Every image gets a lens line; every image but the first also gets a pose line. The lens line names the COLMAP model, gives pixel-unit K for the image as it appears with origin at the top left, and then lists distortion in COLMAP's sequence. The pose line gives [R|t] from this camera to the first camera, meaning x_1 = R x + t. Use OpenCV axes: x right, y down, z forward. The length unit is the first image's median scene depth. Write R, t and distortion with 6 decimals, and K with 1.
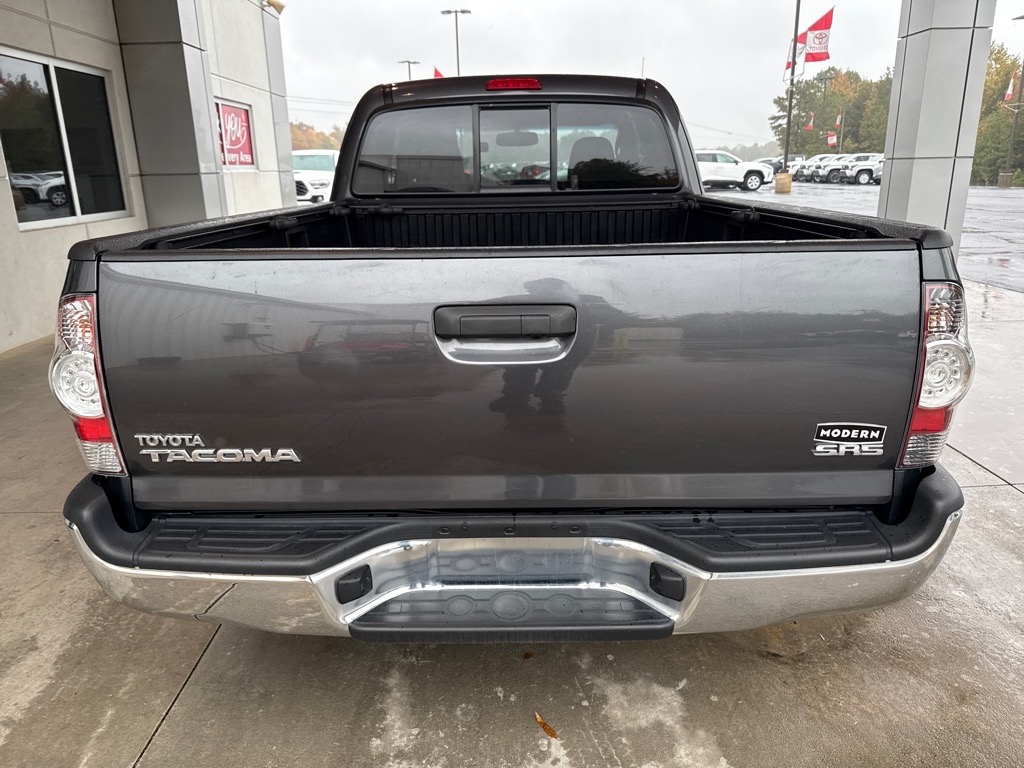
lens RADIAL K [[737.2, 0, 515.1], [0, 737.2, 381.5], [0, 0, 1]] dist [0.045849, -0.055318]
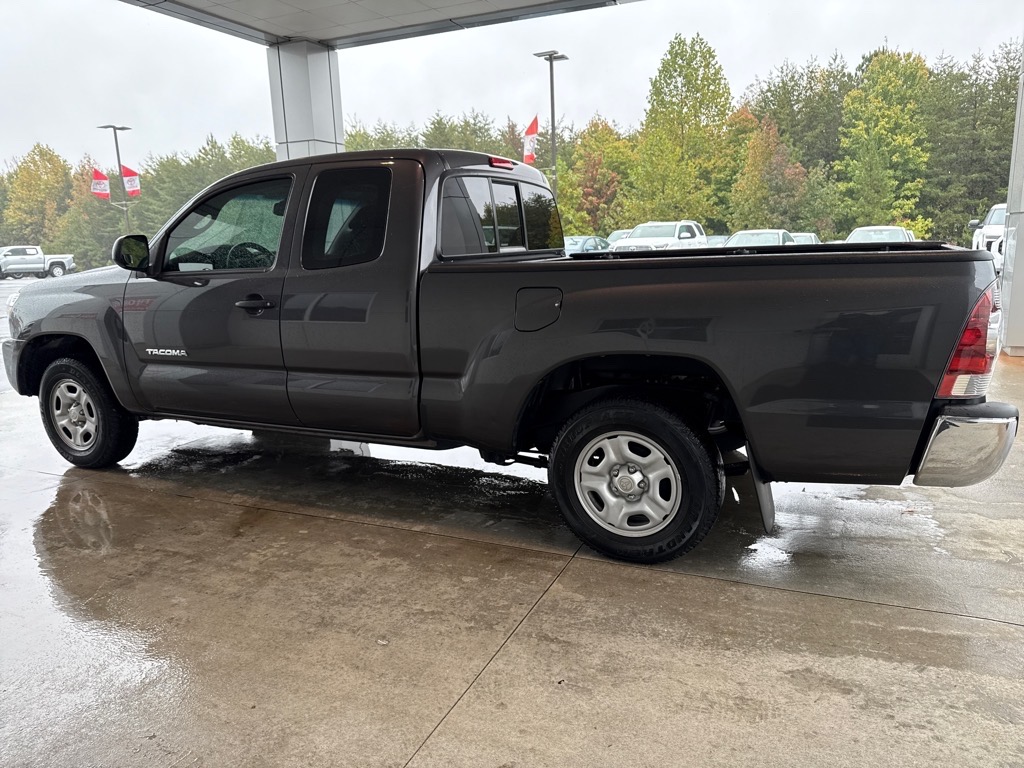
lens RADIAL K [[731.7, 0, 510.6], [0, 731.7, 400.5], [0, 0, 1]] dist [0.103221, -0.149418]
pose [[0.399513, -0.192090, 0.896377, -0.802793], [0.279800, 0.956693, 0.080310, -0.093416], [-0.872984, 0.218721, 0.435958, 0.401110]]
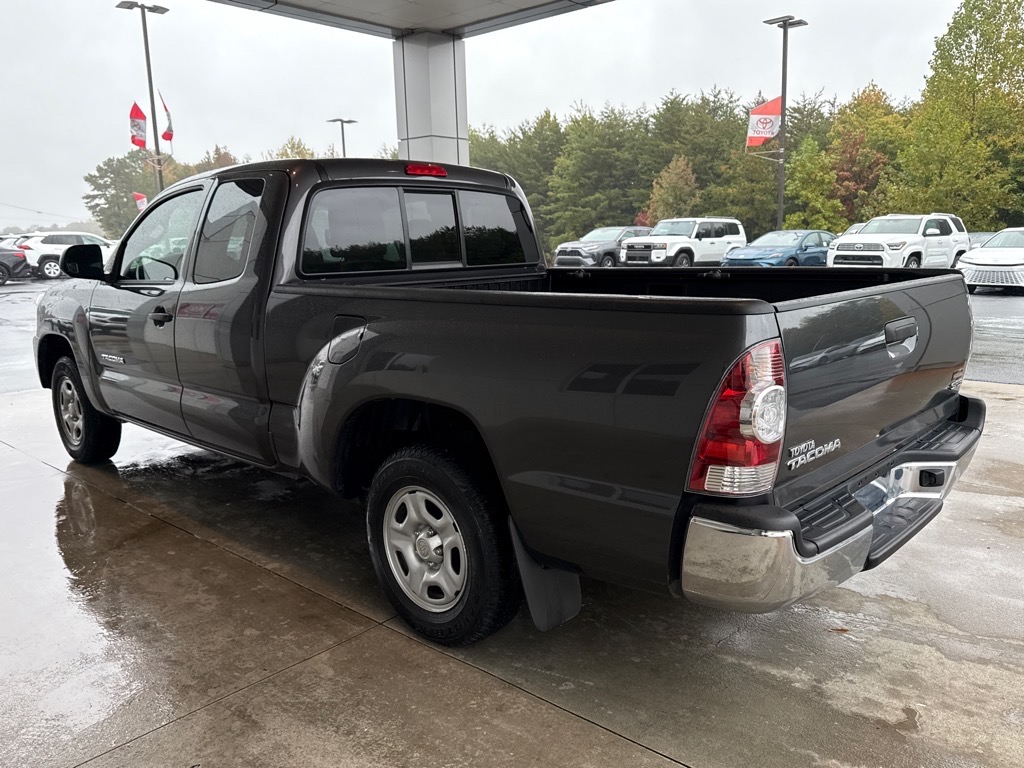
lens RADIAL K [[815.3, 0, 512.0], [0, 815.3, 384.0], [0, 0, 1]] dist [0.060158, -0.083011]
pose [[0.665375, -0.131063, 0.734914, -0.589542], [0.218263, 0.975604, -0.023623, -0.034535], [-0.713889, 0.176122, 0.677749, 0.123176]]
